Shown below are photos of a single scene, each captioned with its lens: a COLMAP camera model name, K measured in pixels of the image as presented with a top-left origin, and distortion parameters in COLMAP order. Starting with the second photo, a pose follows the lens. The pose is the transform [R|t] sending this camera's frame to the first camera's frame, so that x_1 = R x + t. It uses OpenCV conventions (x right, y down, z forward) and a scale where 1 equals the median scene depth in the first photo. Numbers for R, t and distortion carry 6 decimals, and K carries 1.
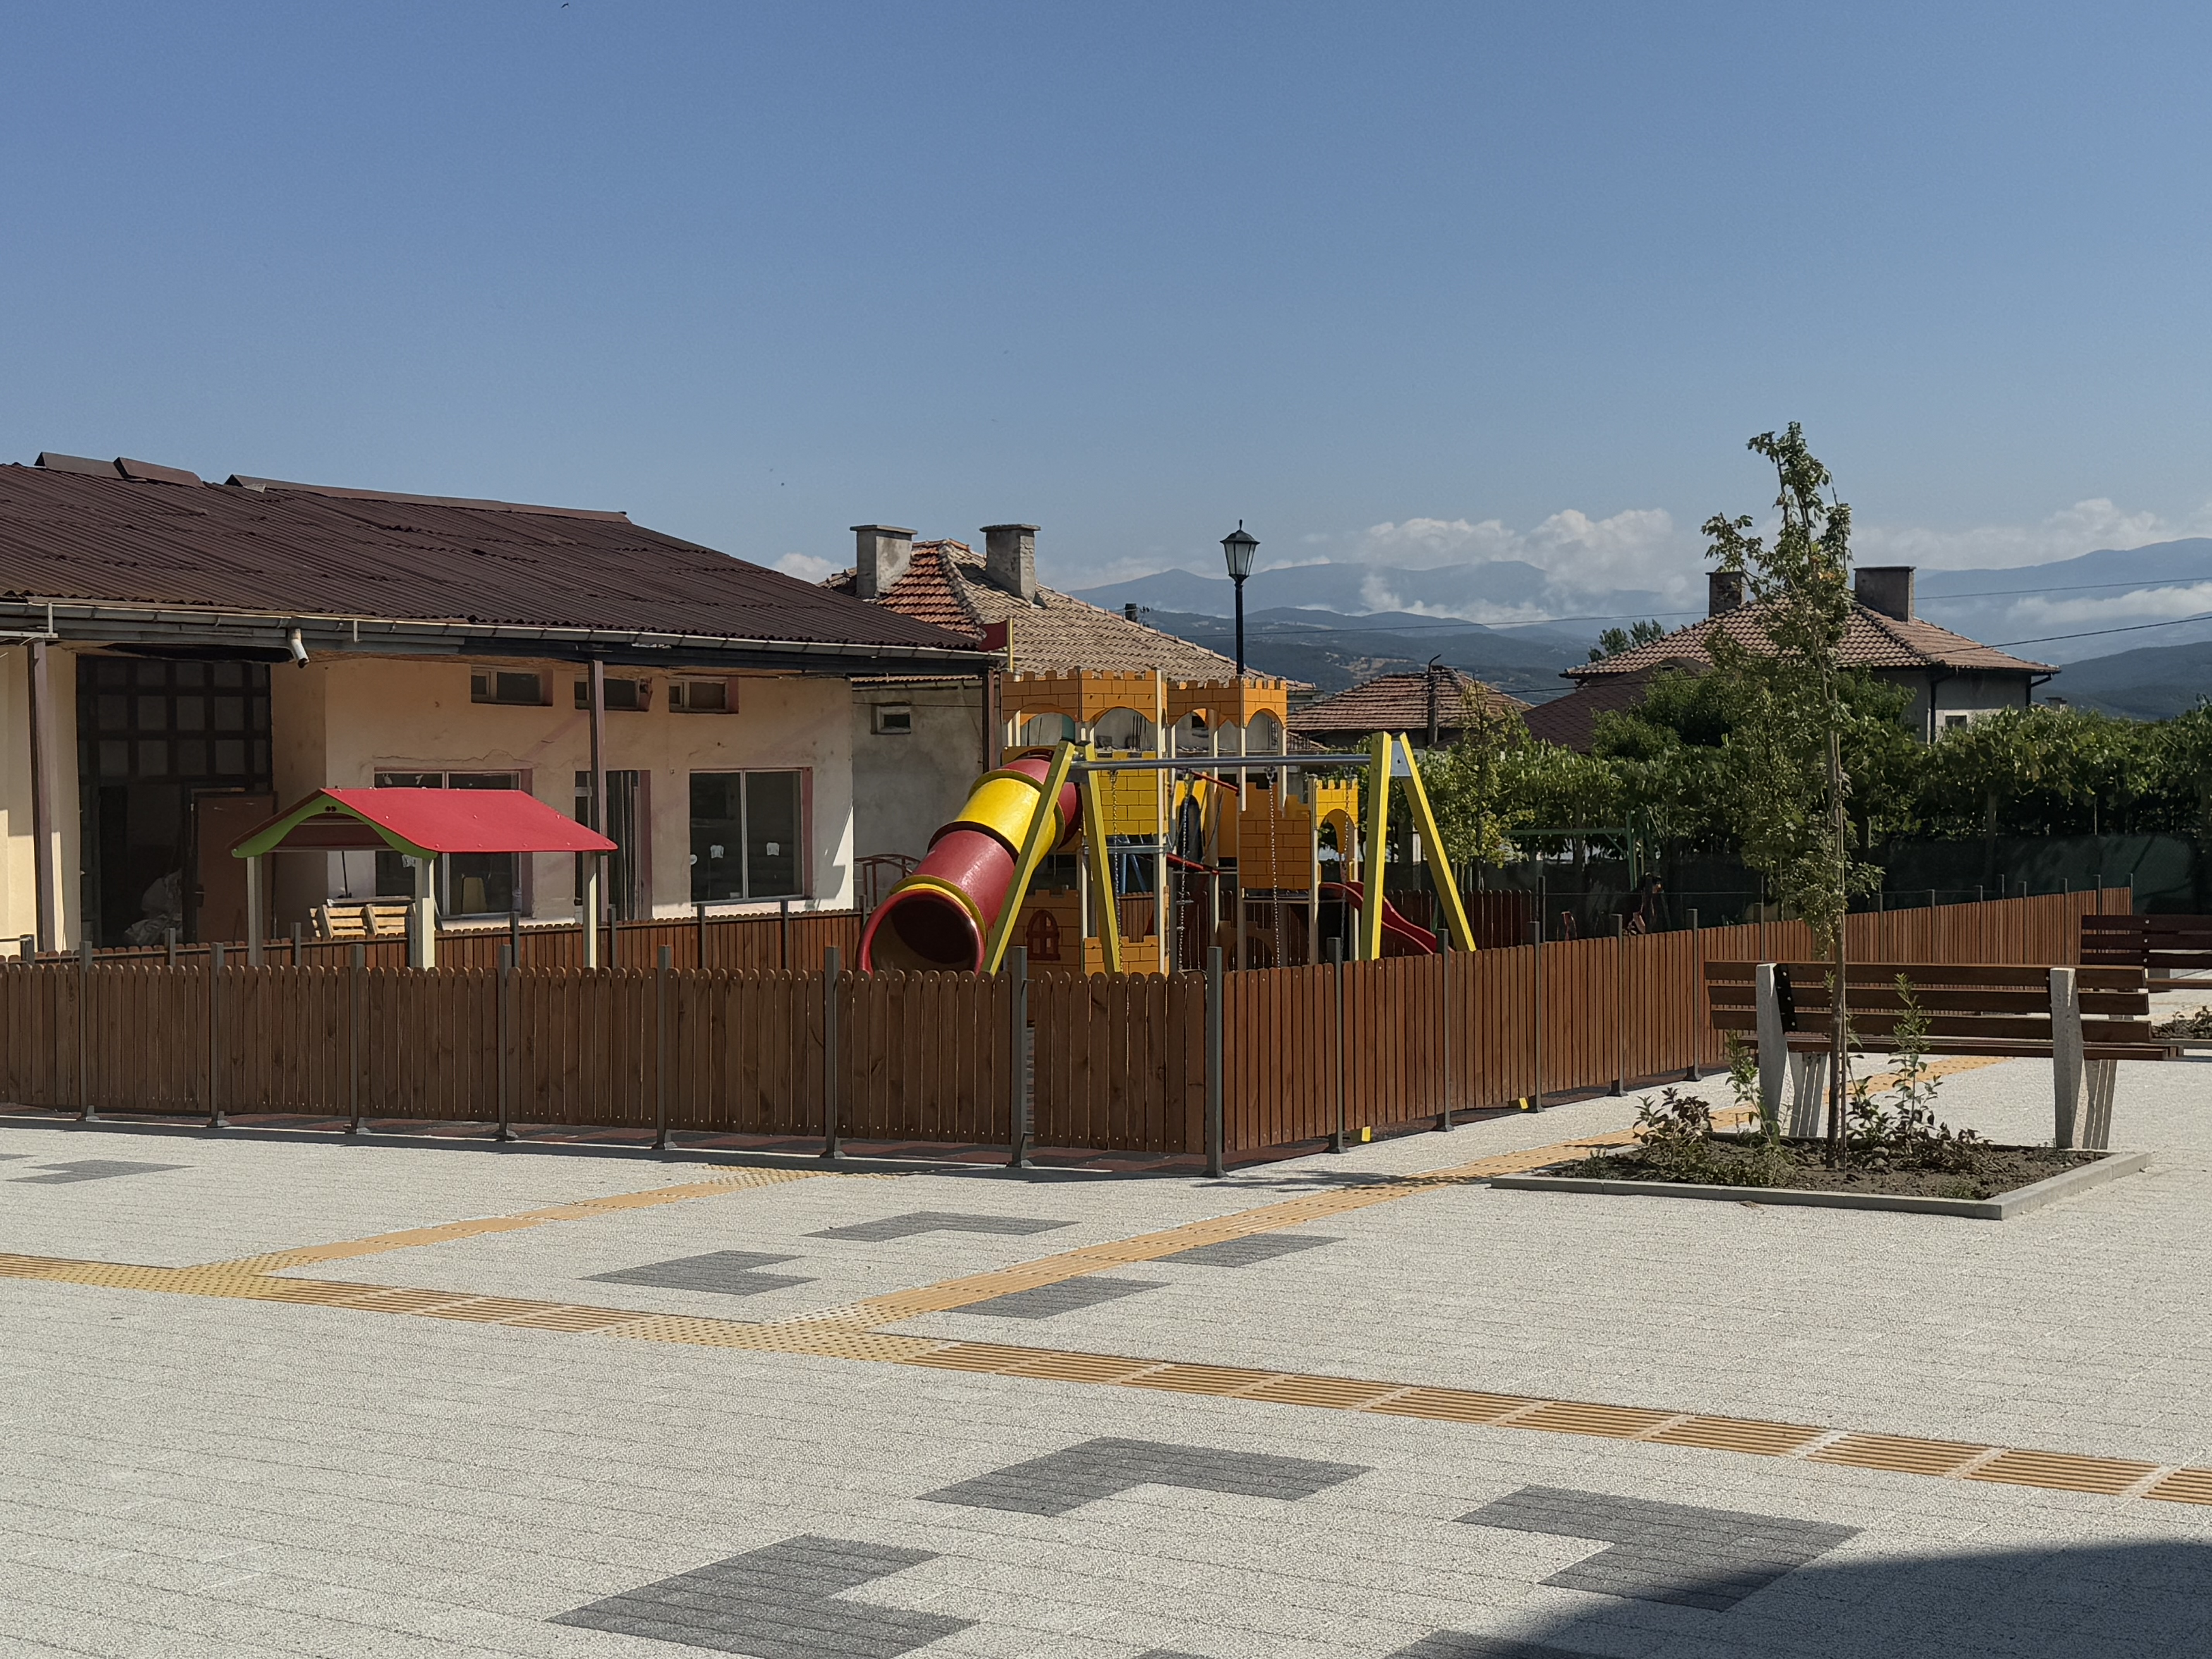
lens RADIAL K [[3033.6, 0, 1160.4], [0, 3033.6, 868.2], [0, 0, 1]] dist [0.158689, 0.000000]
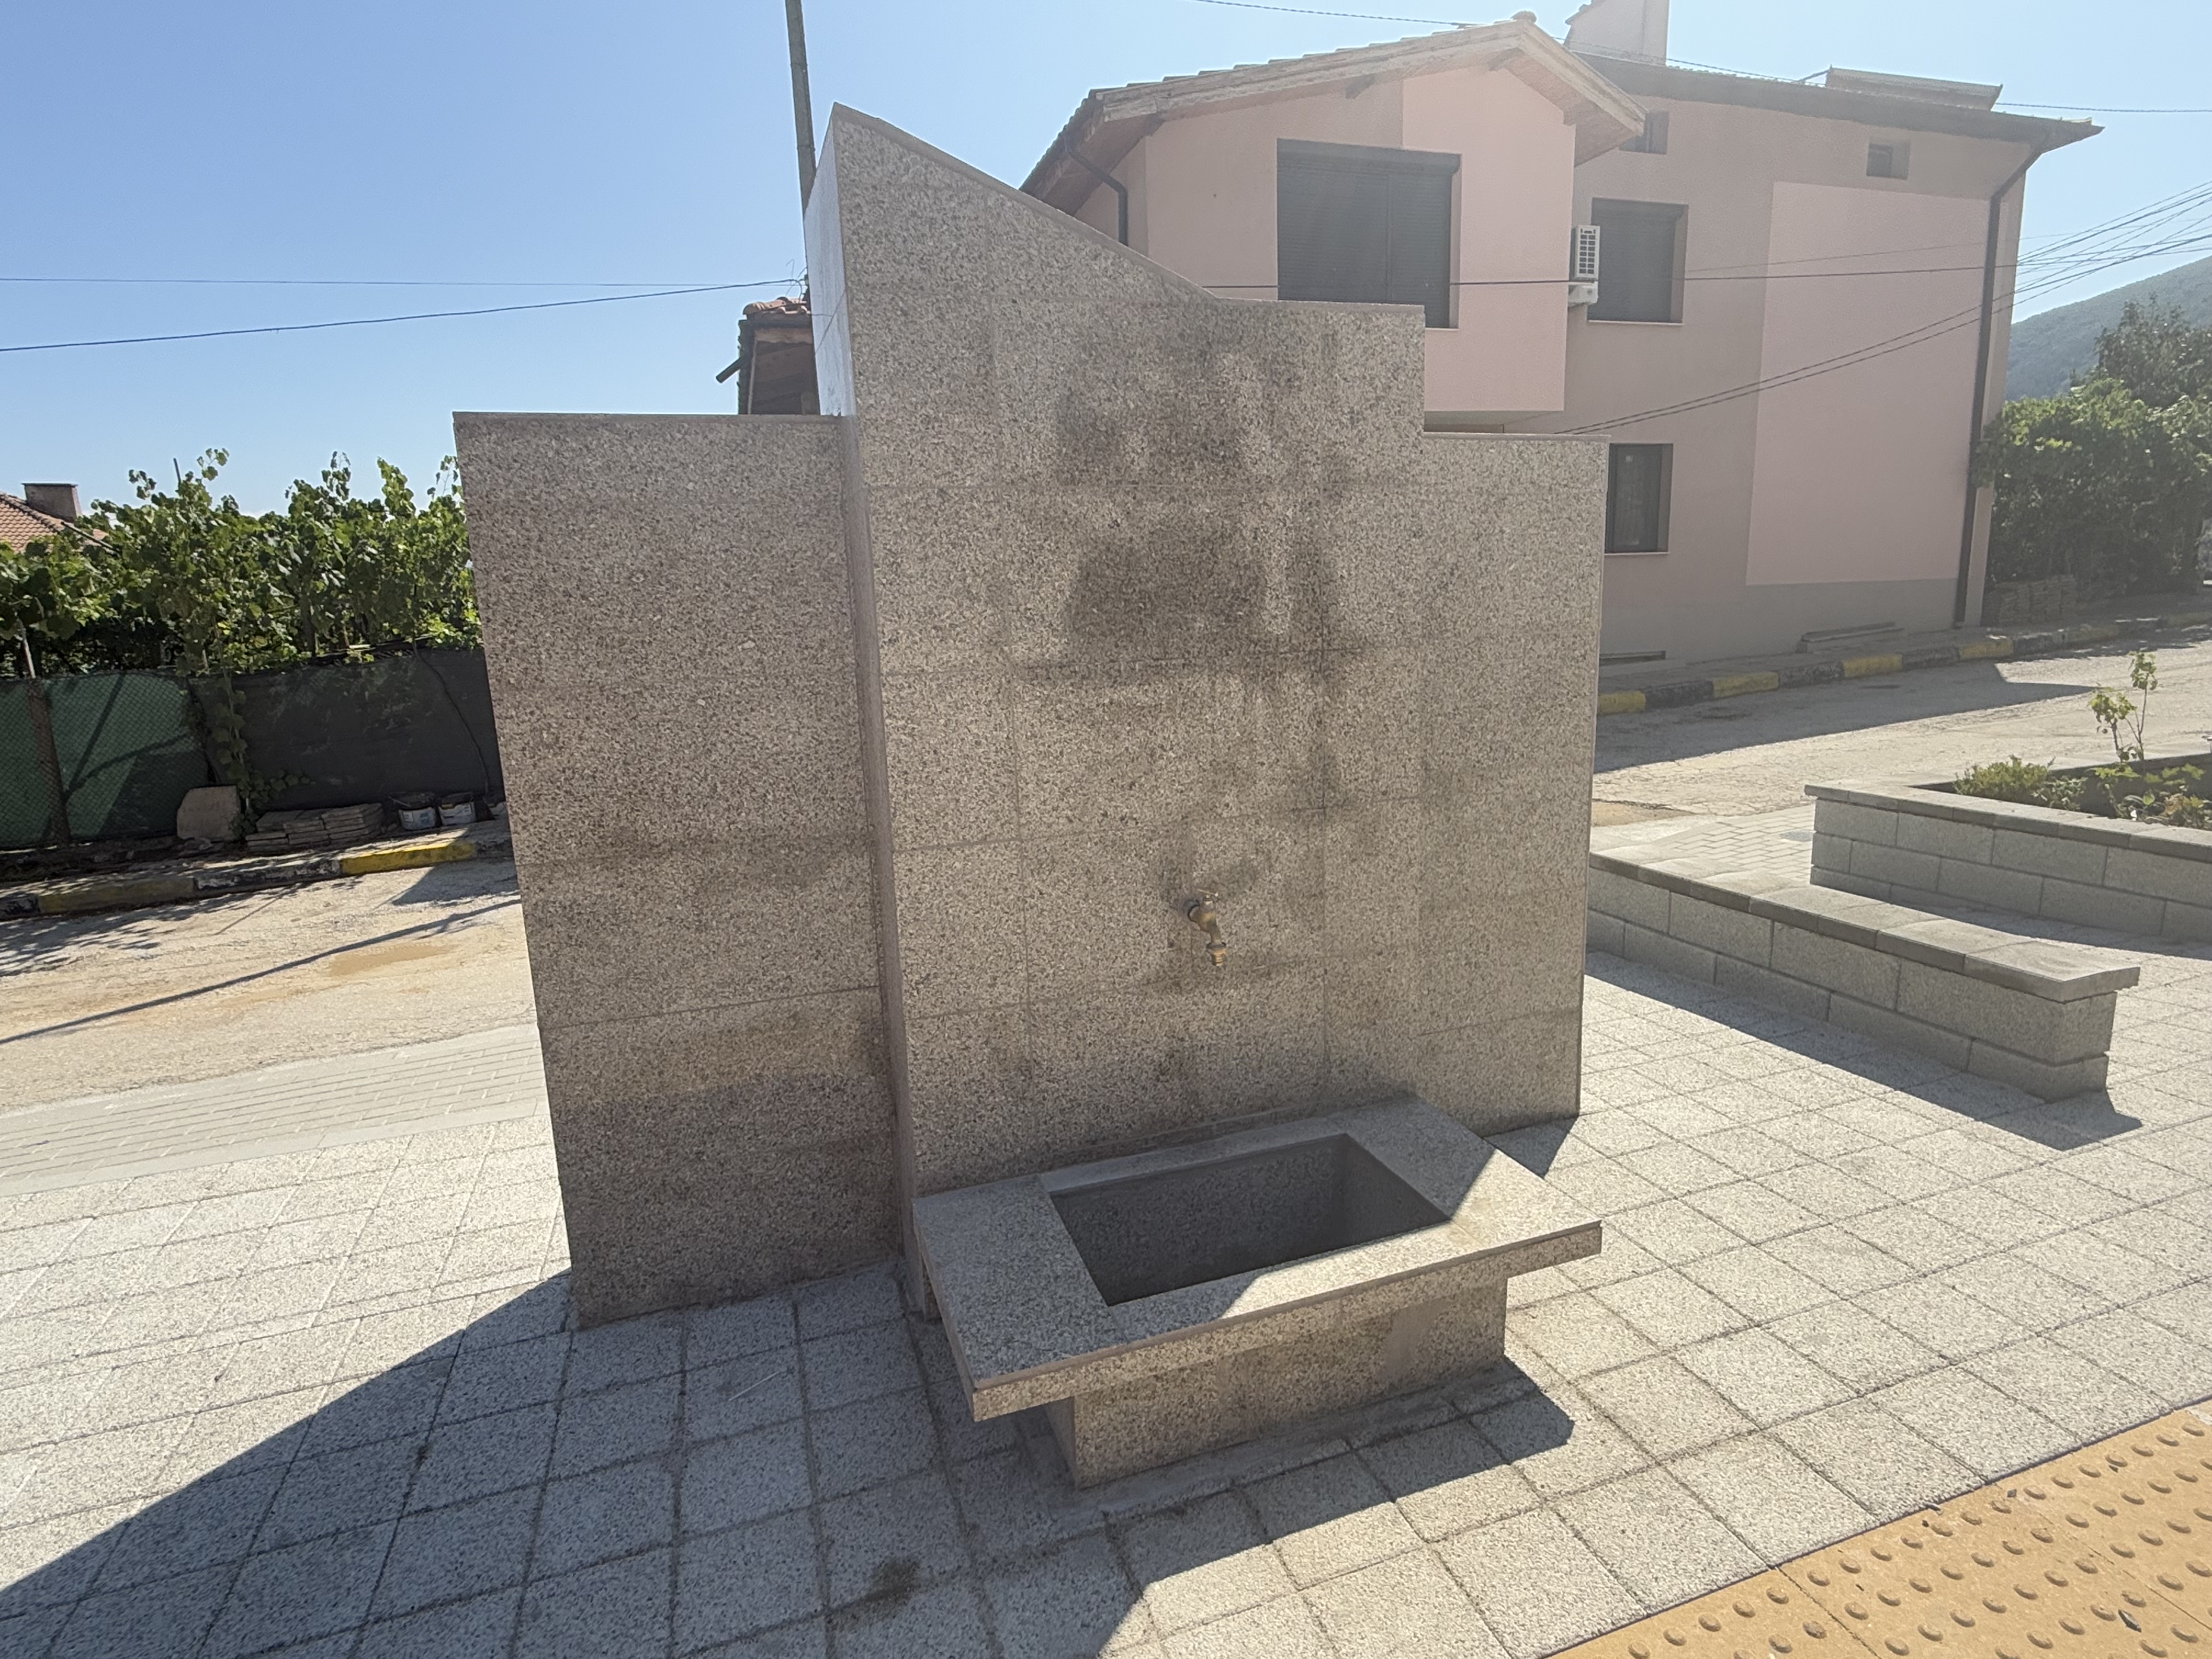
lens RADIAL K [[1193.7, 0, 1096.7], [0, 1193.7, 825.4], [0, 0, 1]] dist [0.002331, 0.000105]
pose [[0.642749, -0.162155, 0.748718, 0.319772], [0.061100, 0.985079, 0.160892, -0.008517], [-0.763636, -0.057666, 0.643067, 0.801638]]
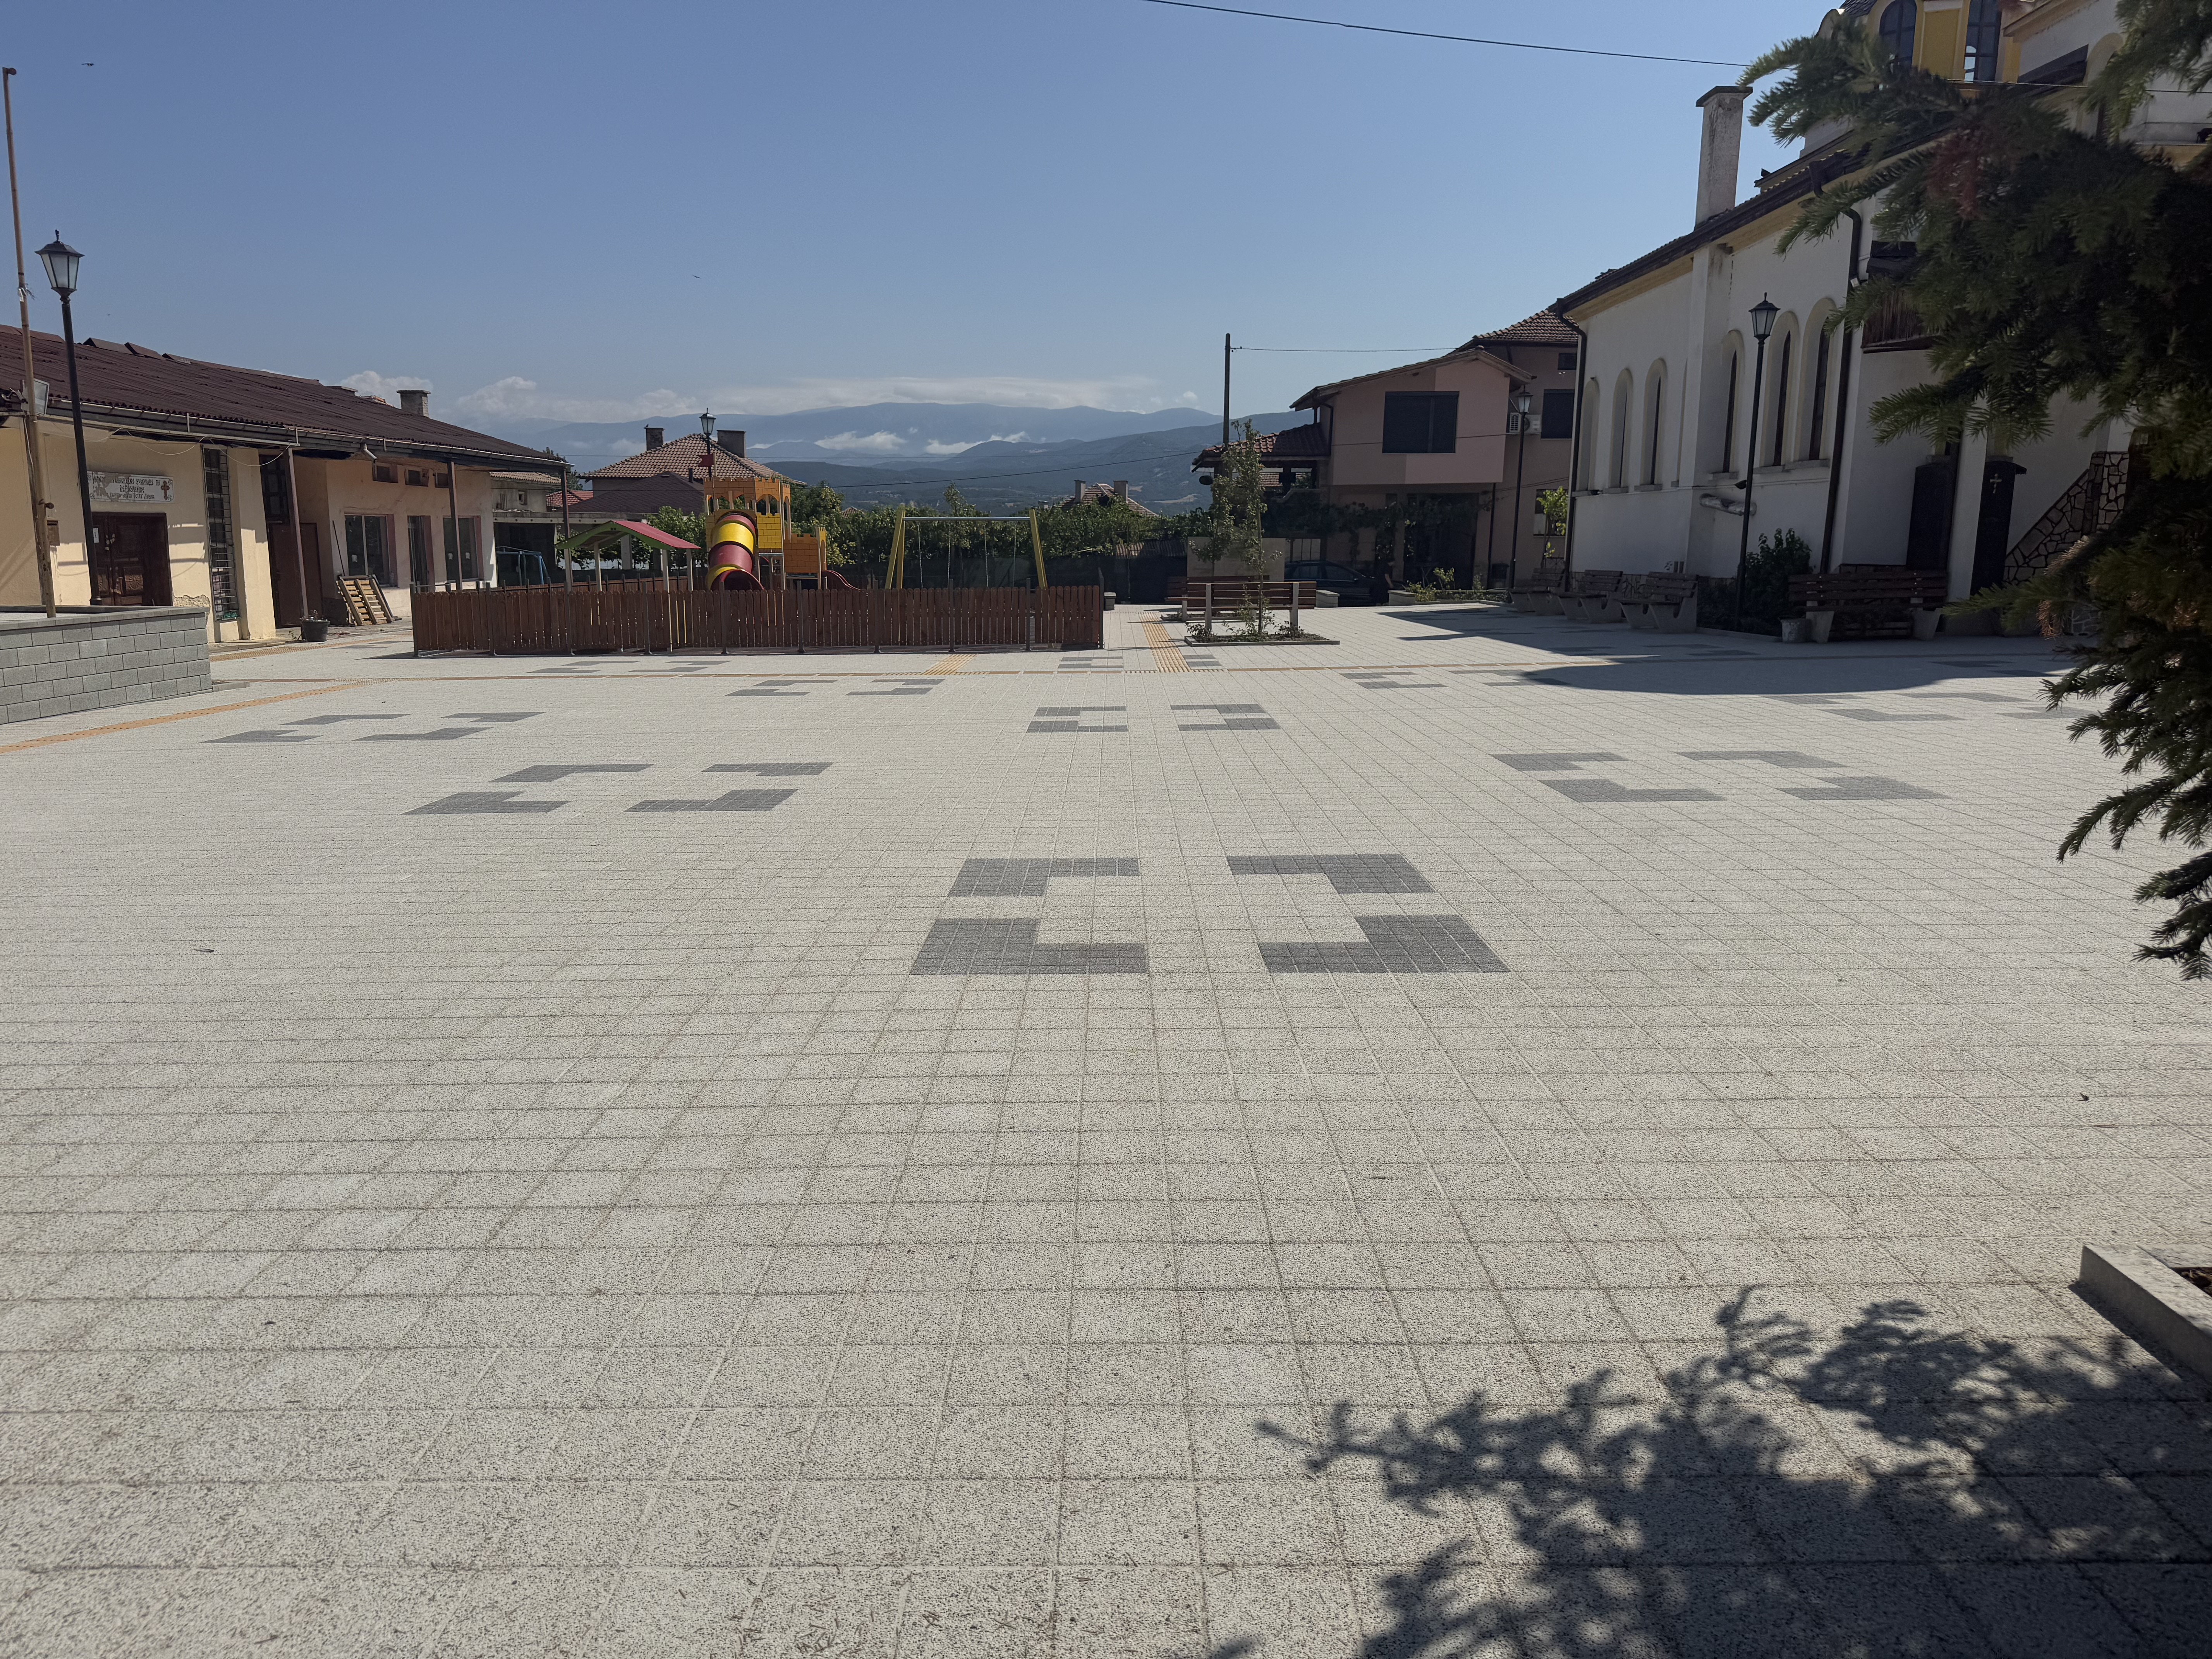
lens RADIAL K [[1547.1, 0, 1105.0], [0, 1547.1, 822.5], [0, 0, 1]] dist [0.038164, -0.036960]
pose [[0.838023, -0.088588, 0.538396, -0.404090], [0.005637, 0.988085, 0.153806, 0.014233], [-0.545606, -0.125858, 0.828537, -0.156107]]
